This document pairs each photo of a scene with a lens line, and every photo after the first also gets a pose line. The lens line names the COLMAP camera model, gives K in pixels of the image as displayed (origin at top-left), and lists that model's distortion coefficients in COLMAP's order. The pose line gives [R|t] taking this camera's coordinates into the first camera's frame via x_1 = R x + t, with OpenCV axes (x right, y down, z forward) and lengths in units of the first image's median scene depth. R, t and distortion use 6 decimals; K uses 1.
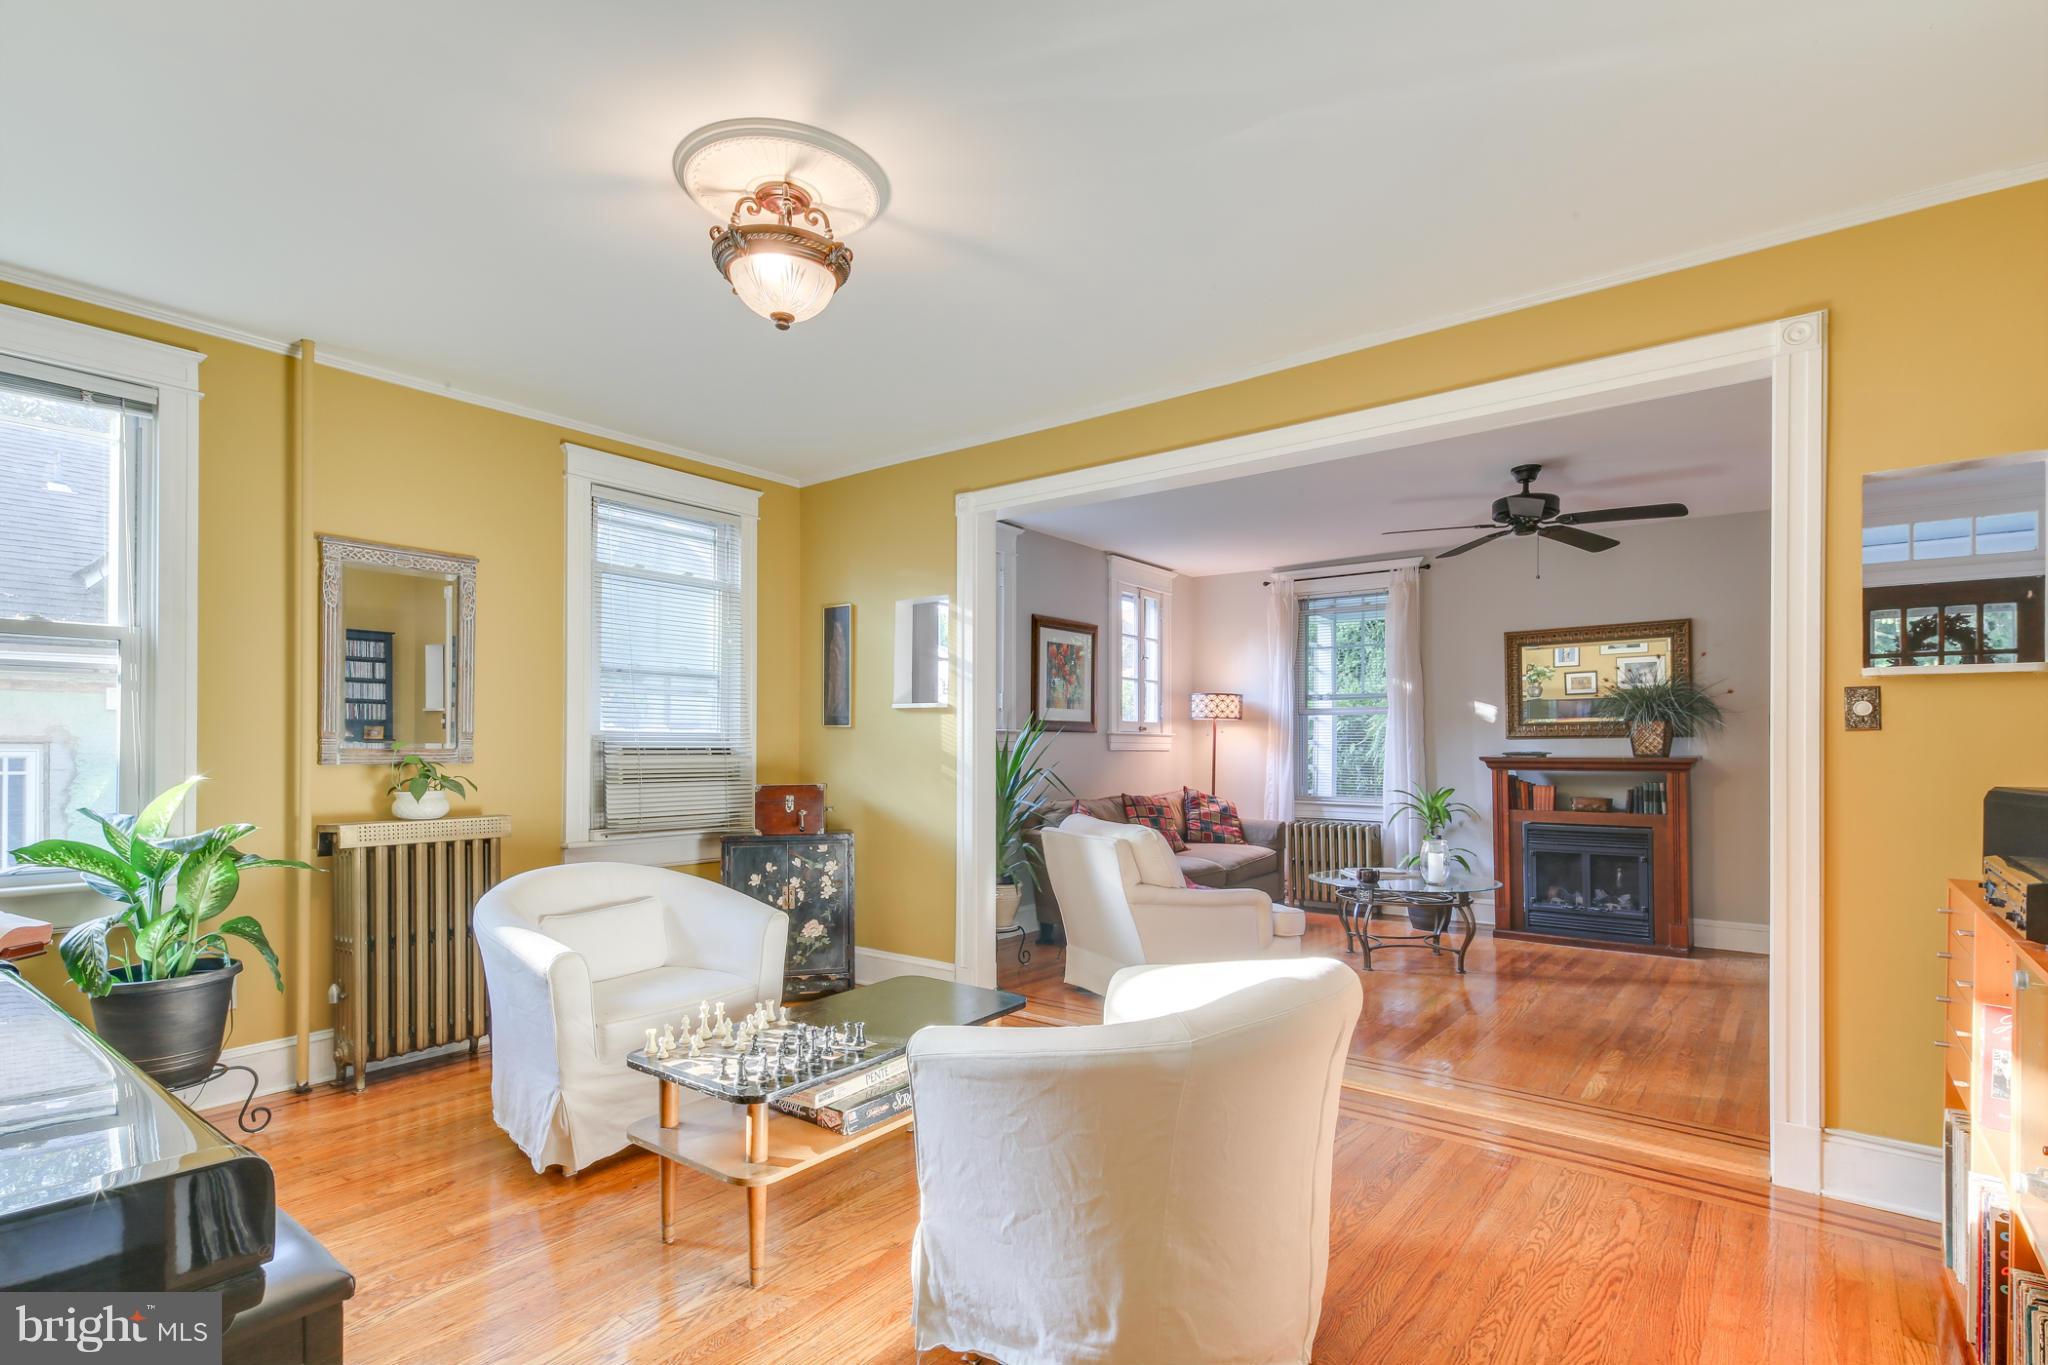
lens RADIAL K [[967.8, 0, 1028.3], [0, 967.8, 726.4], [0, 0, 1]] dist [0.001663, -0.000201]
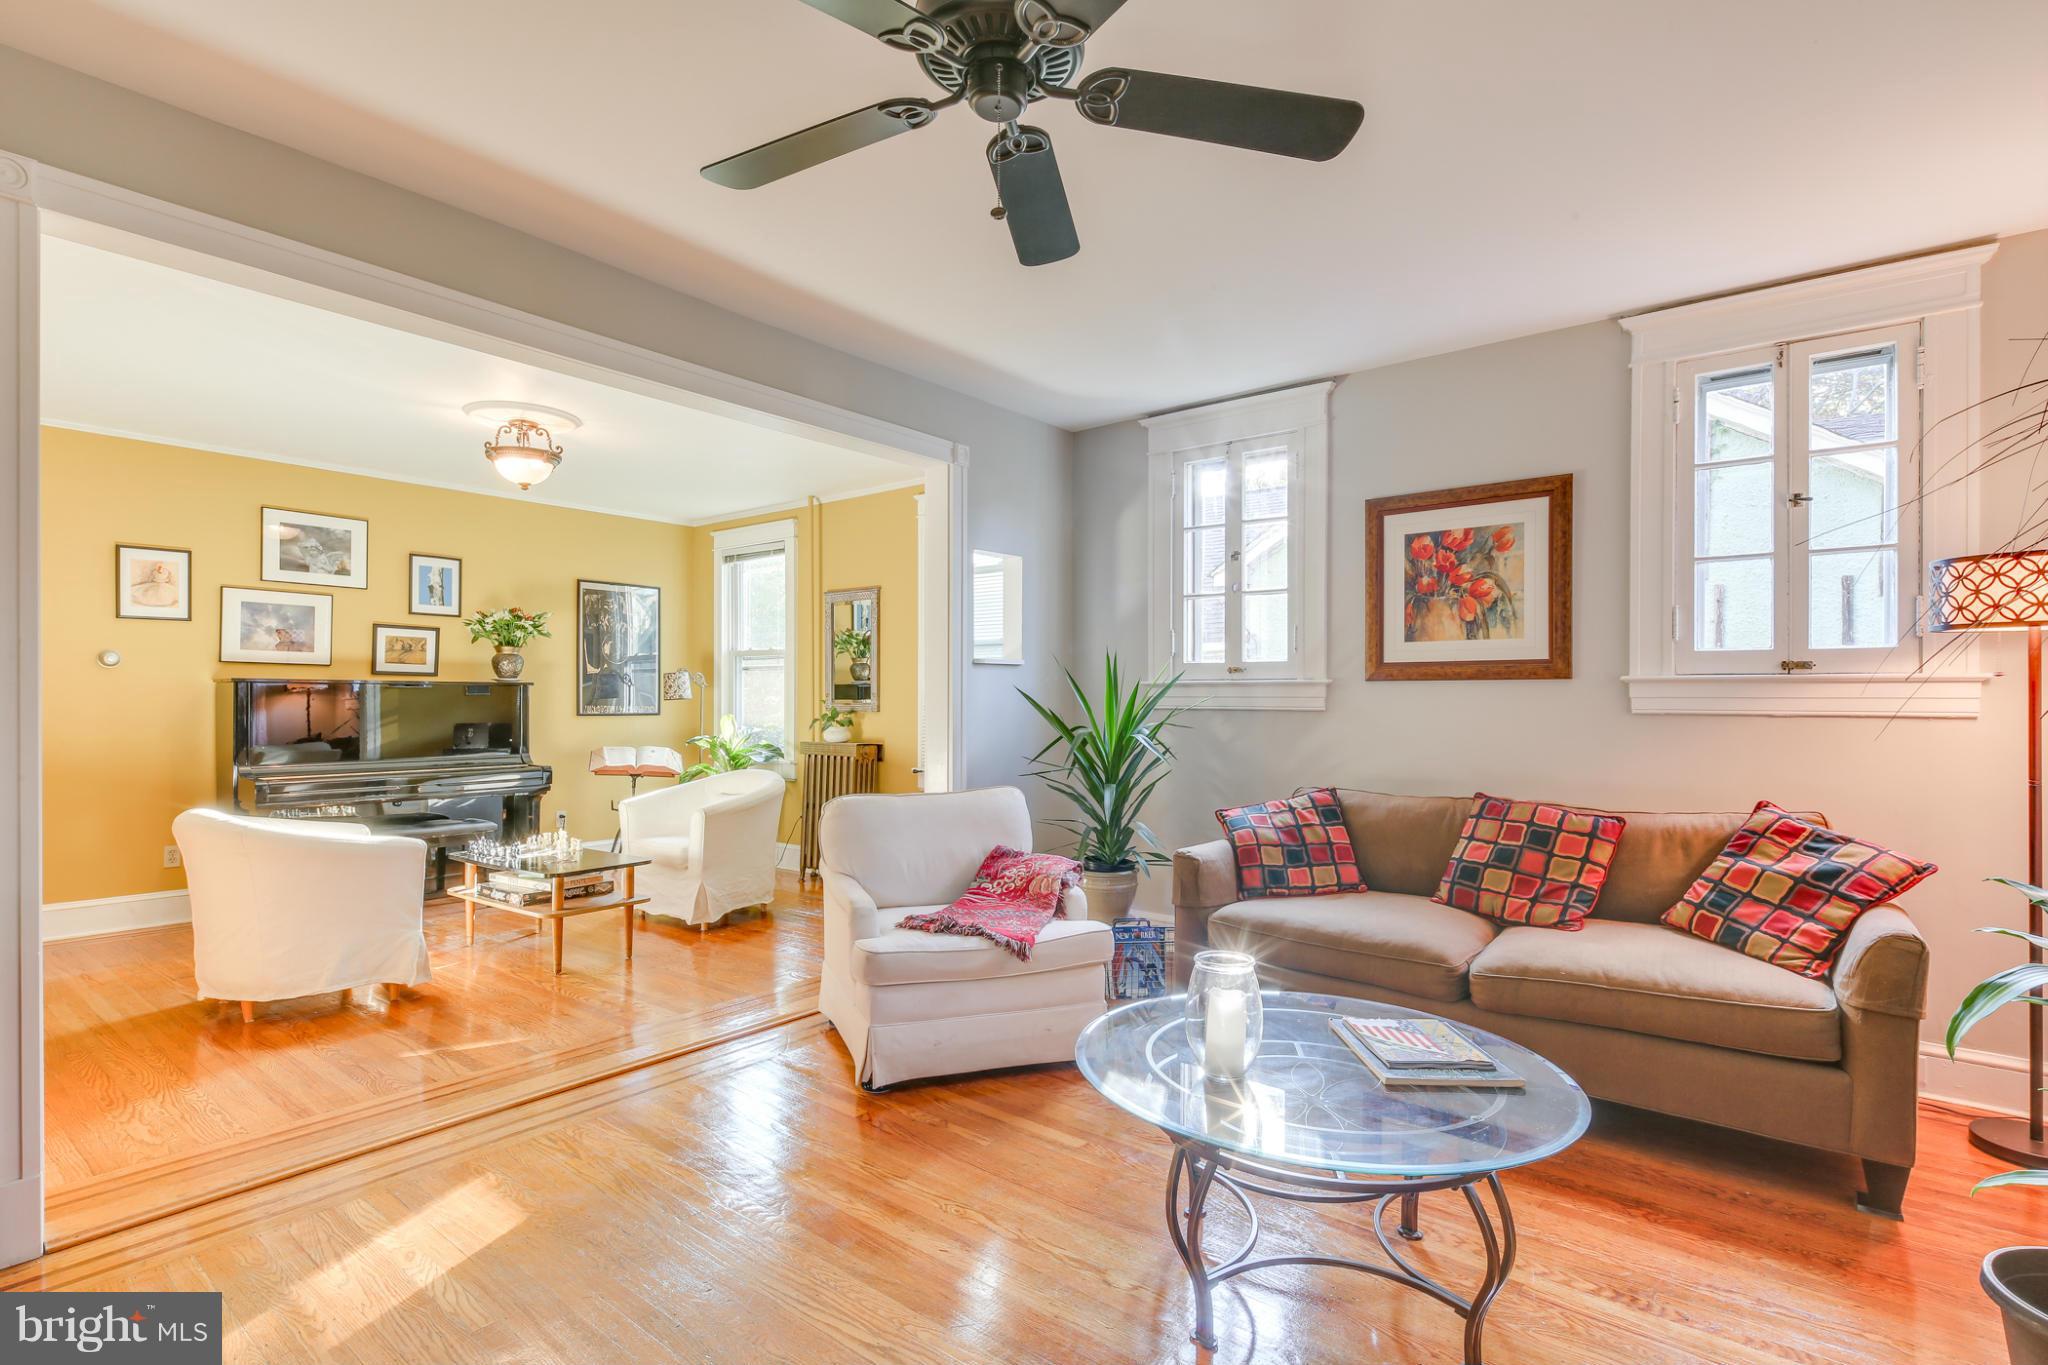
lens RADIAL K [[987.9, 0, 1018.4], [0, 987.9, 690.3], [0, 0, 1]] dist [0.022251, -0.001342]
pose [[-0.009366, -0.009928, -0.999907, 0.617052], [0.021650, 0.999714, -0.010129, 0.011911], [0.999722, -0.021743, -0.009149, 0.711469]]
